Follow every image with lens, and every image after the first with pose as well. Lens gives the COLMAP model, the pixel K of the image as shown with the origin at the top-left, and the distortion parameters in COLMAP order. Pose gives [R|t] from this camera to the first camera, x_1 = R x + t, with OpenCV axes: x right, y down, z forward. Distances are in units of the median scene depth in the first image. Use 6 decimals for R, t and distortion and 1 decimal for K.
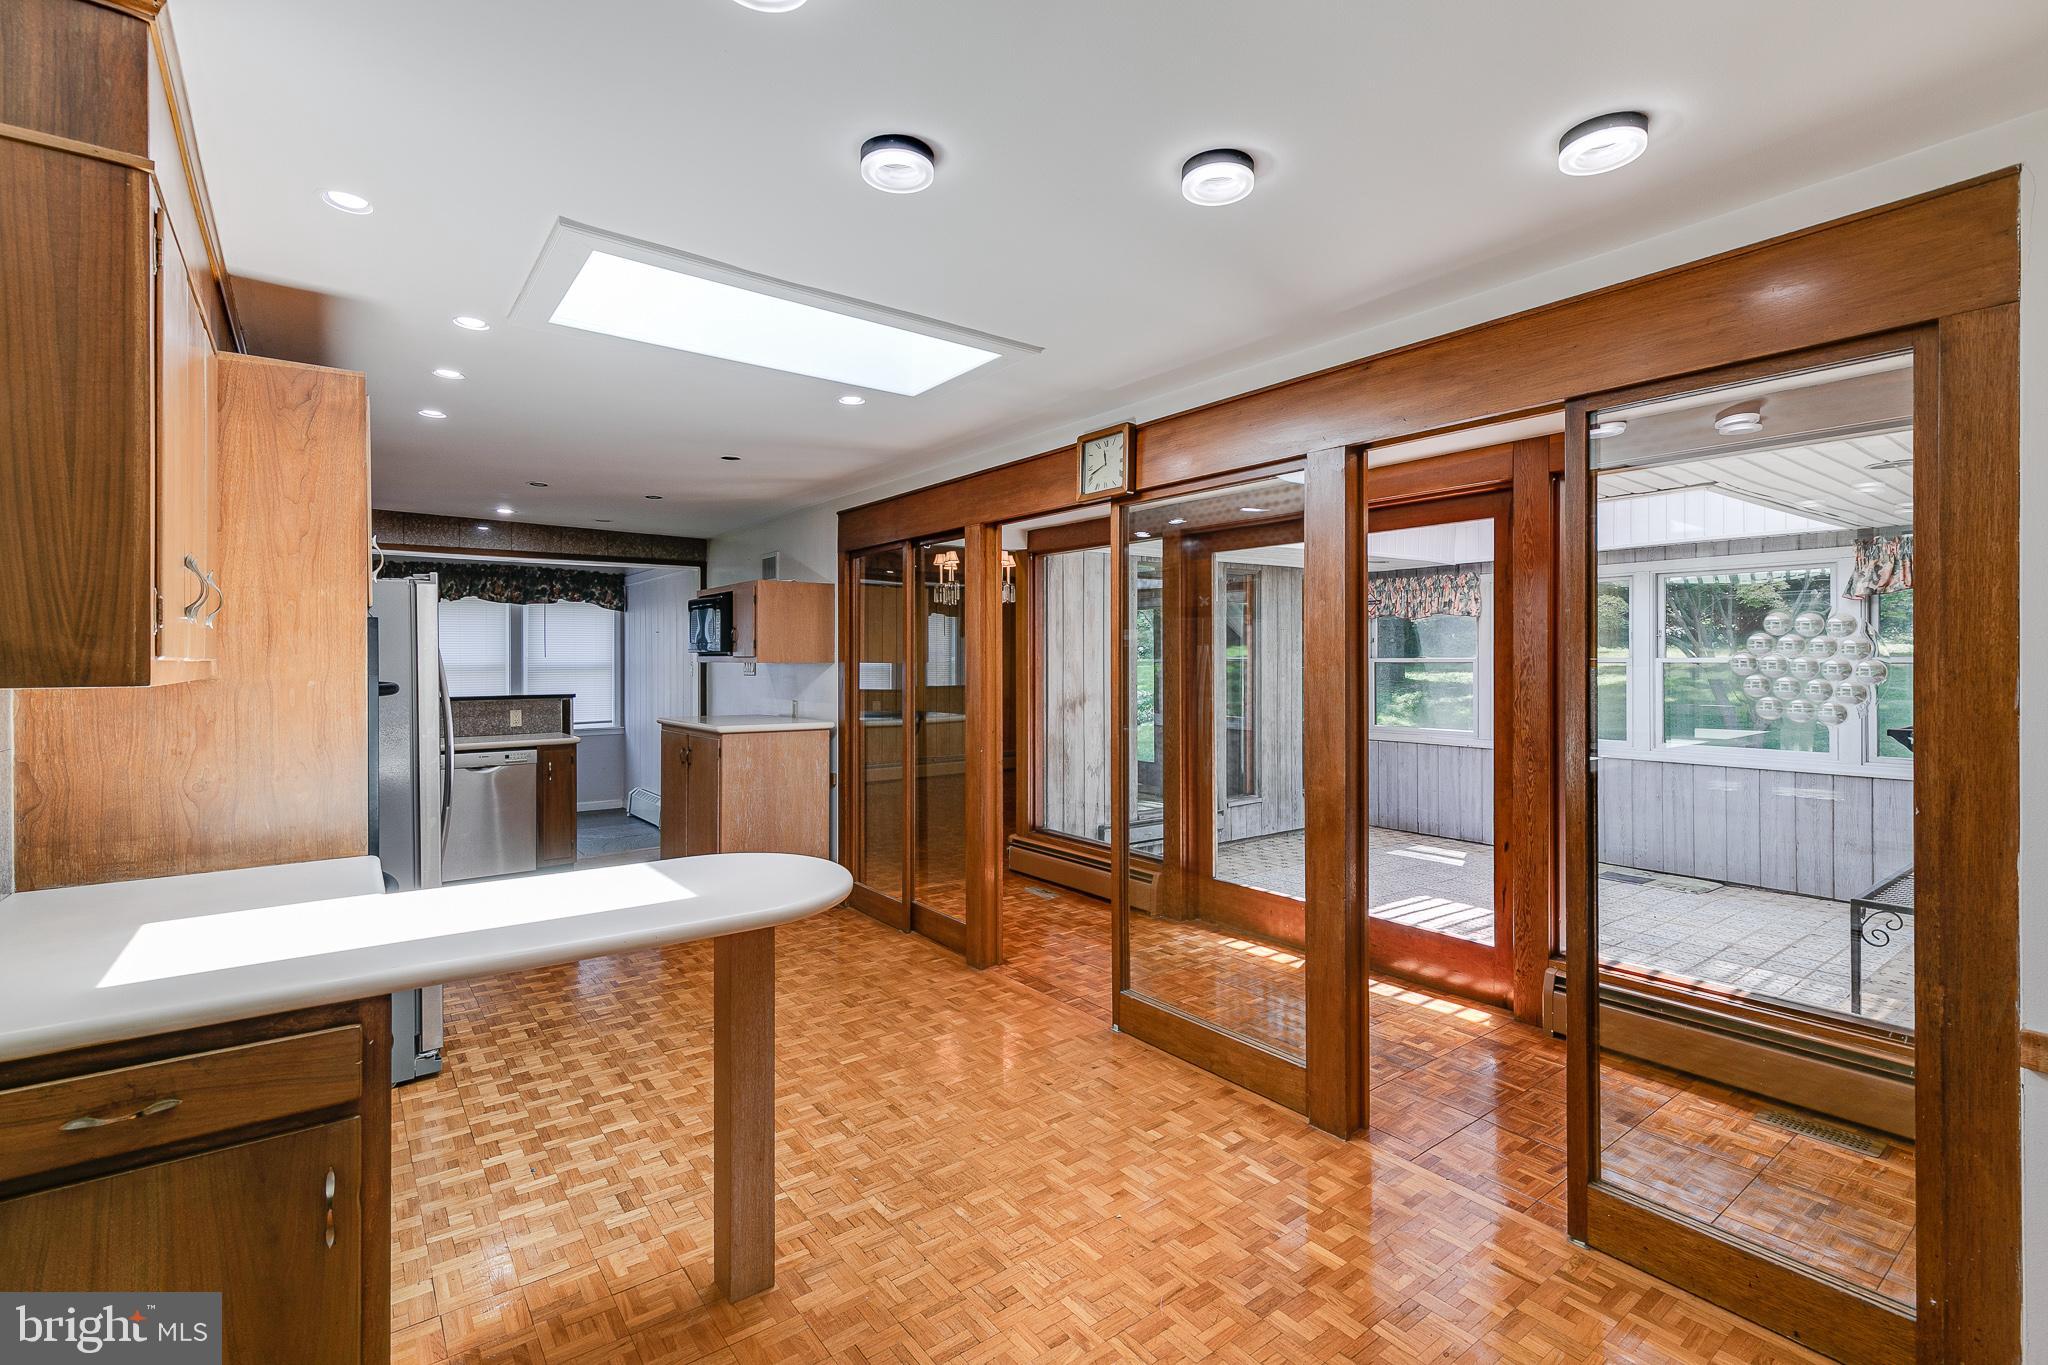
lens RADIAL K [[934.5, 0, 1031.2], [0, 934.5, 658.5], [0, 0, 1]] dist [0.007145, -0.000339]
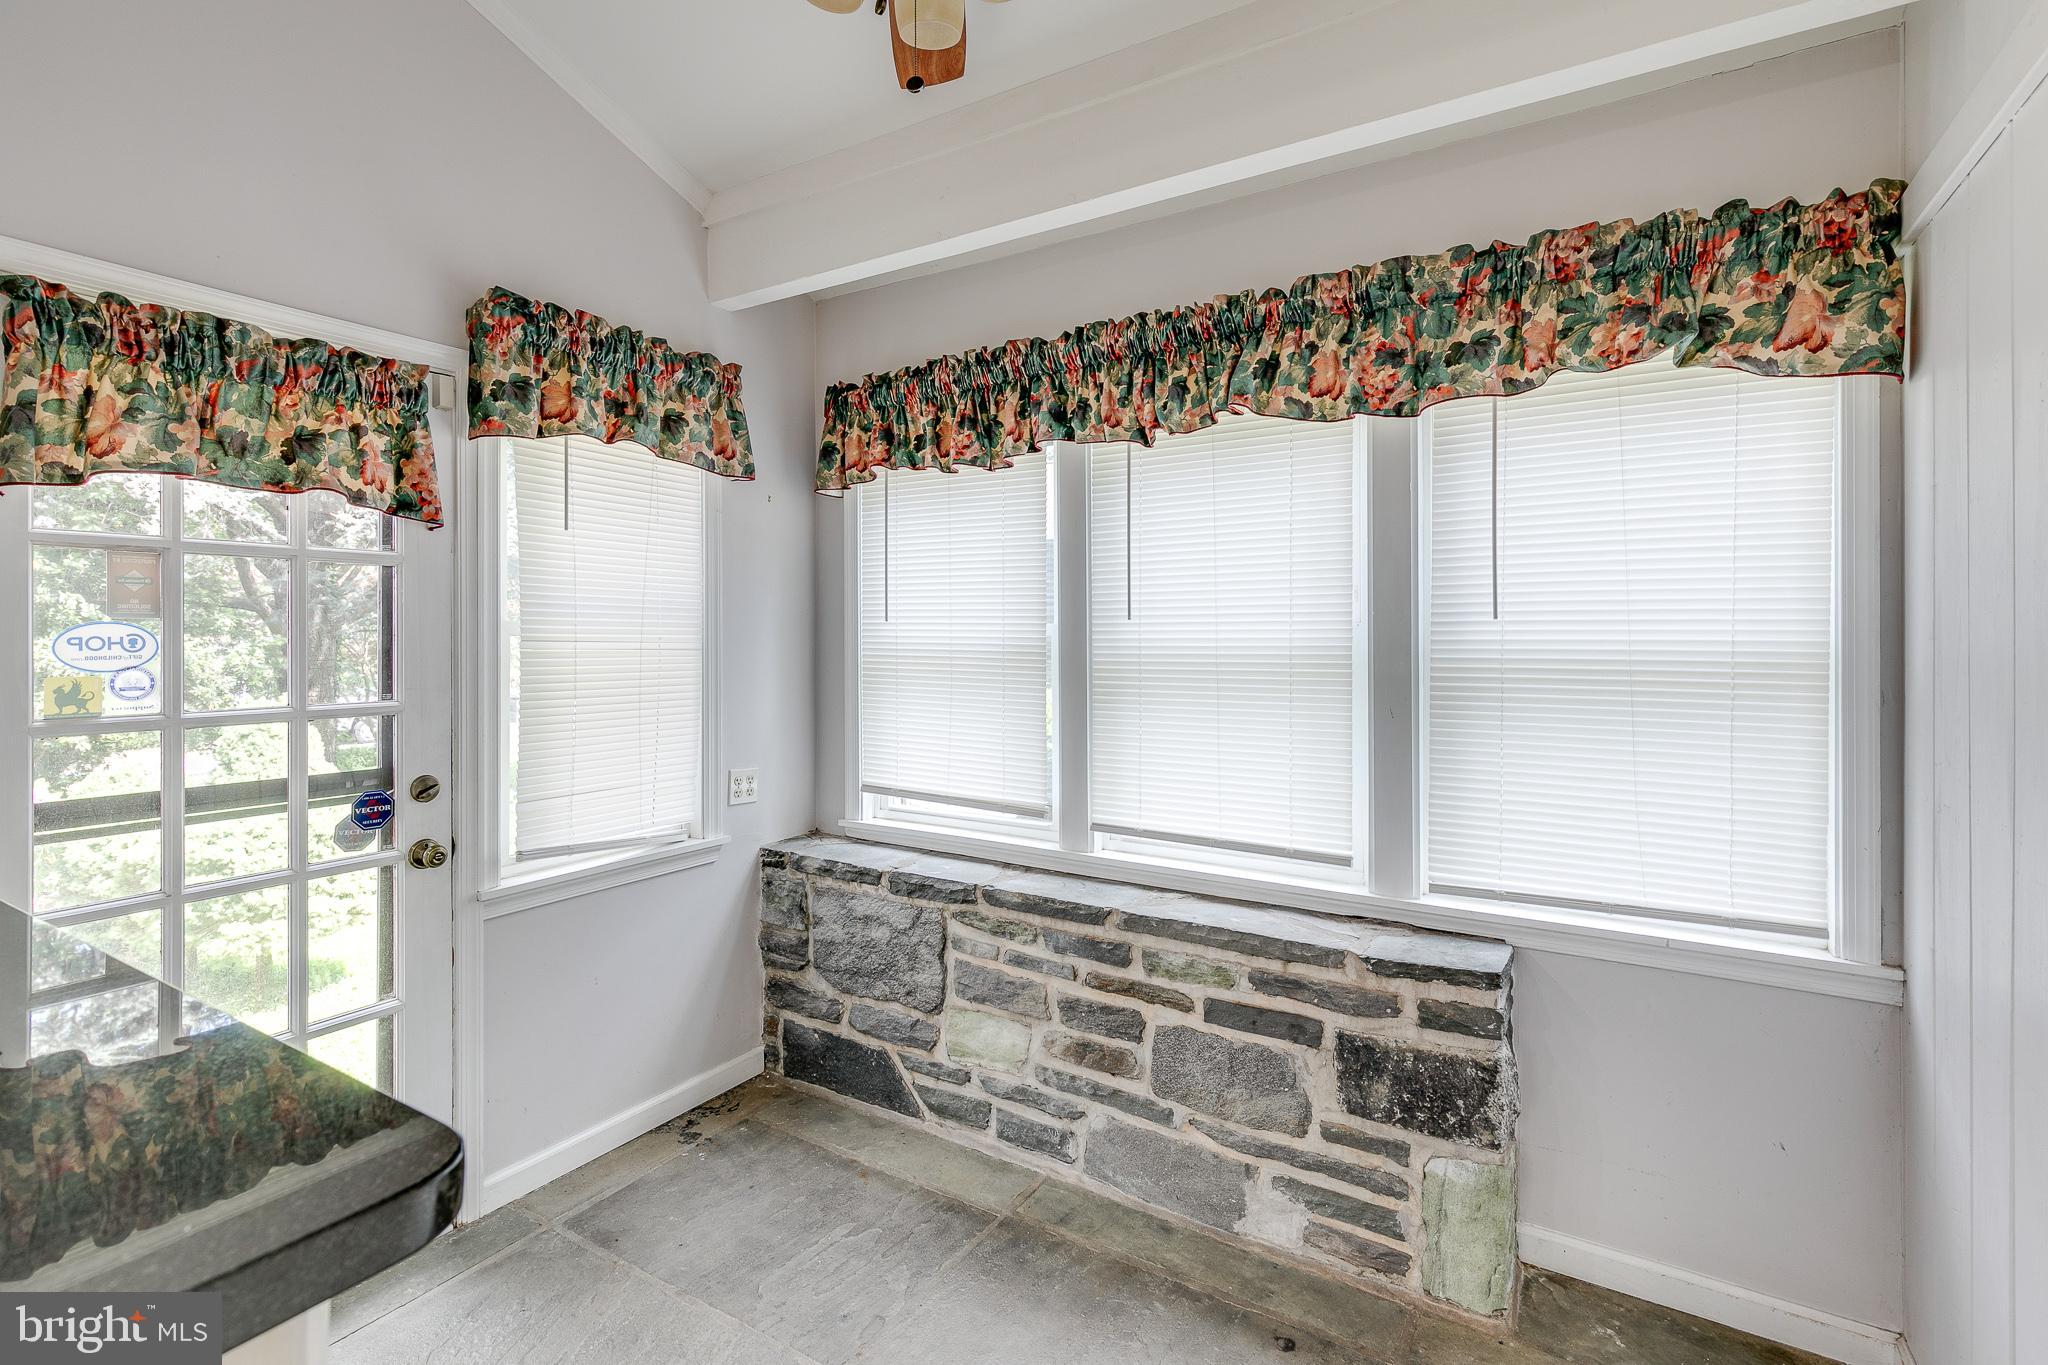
lens RADIAL K [[942.5, 0, 1023.3], [0, 942.5, 631.4], [0, 0, 1]] dist [0.004344, -0.000368]
pose [[0.353553, 0.002151, -0.935412, -0.631758], [0.001229, 0.999995, 0.002764, 0.002139], [0.935414, -0.002127, 0.353548, 1.517259]]
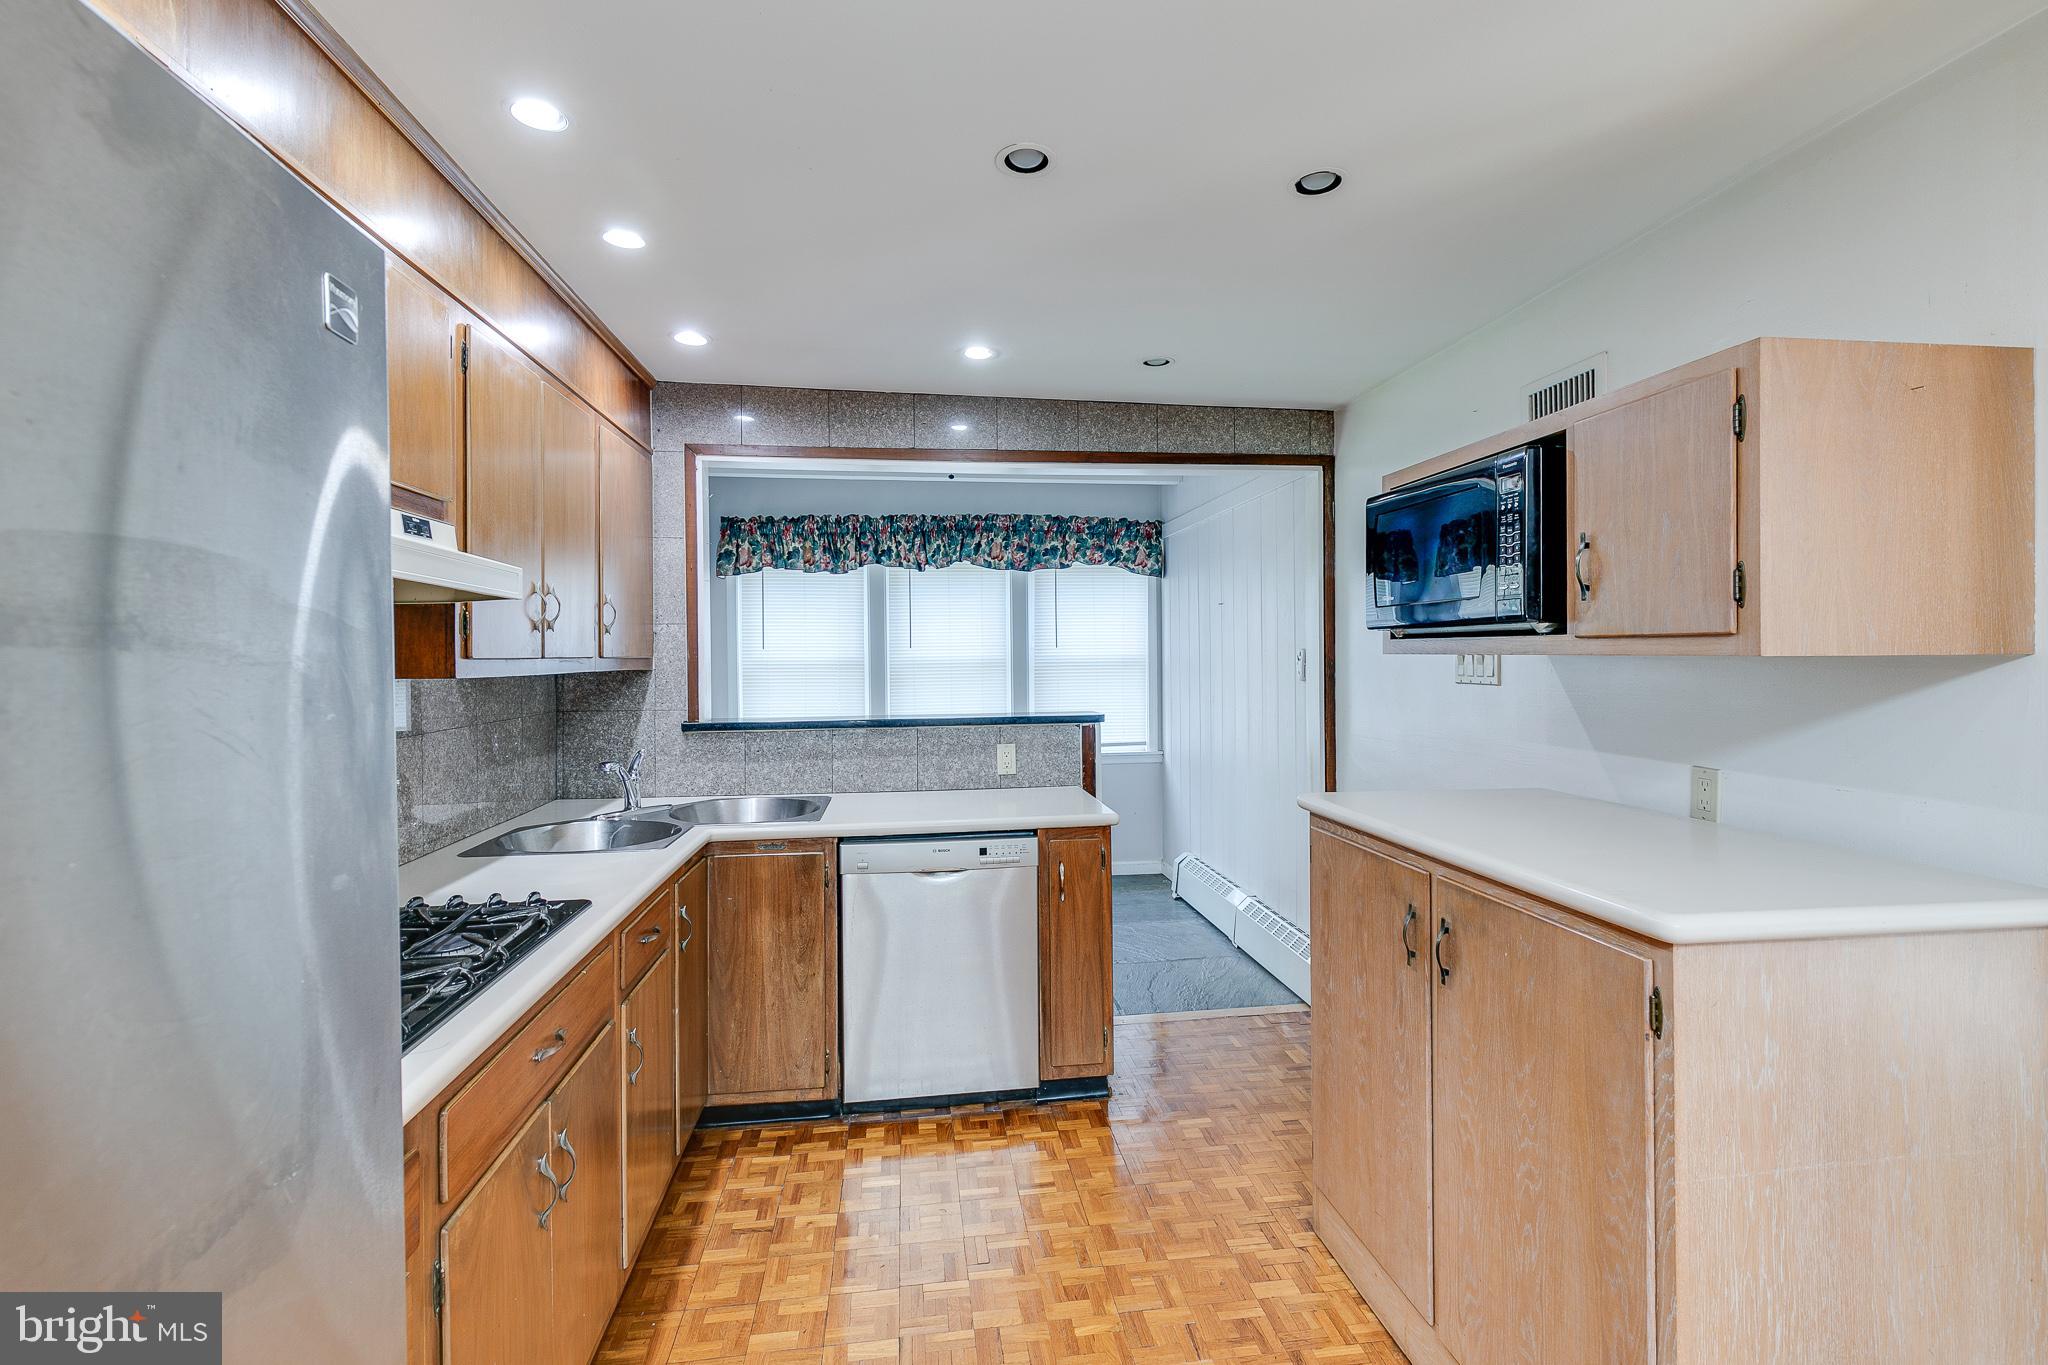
lens RADIAL K [[929.0, 0, 1029.7], [0, 929.0, 650.4], [0, 0, 1]] dist [0.004722, -0.000456]
pose [[0.870934, -0.007483, -0.491344, -0.388216], [0.008083, 0.999967, -0.000902, 0.002018], [0.491334, -0.003185, 0.870965, 0.763927]]
